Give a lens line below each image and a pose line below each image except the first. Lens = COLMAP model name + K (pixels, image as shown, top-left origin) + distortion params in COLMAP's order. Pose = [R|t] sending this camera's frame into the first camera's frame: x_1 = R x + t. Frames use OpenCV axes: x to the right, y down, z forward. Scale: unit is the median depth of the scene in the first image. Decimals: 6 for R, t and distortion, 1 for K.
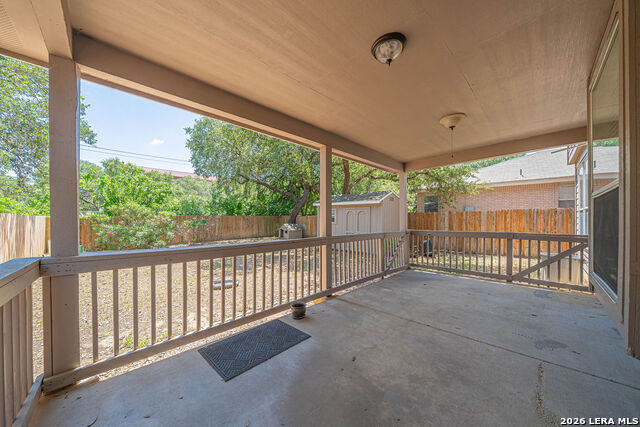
lens RADIAL K [[222.5, 0, 320.6], [0, 222.5, 218.5], [0, 0, 1]] dist [-0.002498, -0.000251]
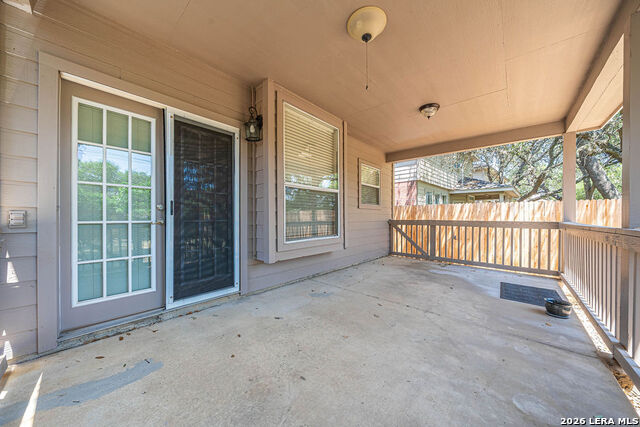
lens RADIAL K [[222.5, 0, 320.6], [0, 222.5, 218.5], [0, 0, 1]] dist [-0.002498, -0.000251]
pose [[-0.997805, -0.003269, -0.066138, 0.894610], [-0.003546, 0.999985, 0.004068, 0.077671], [0.066124, 0.004293, -0.997802, 1.869432]]
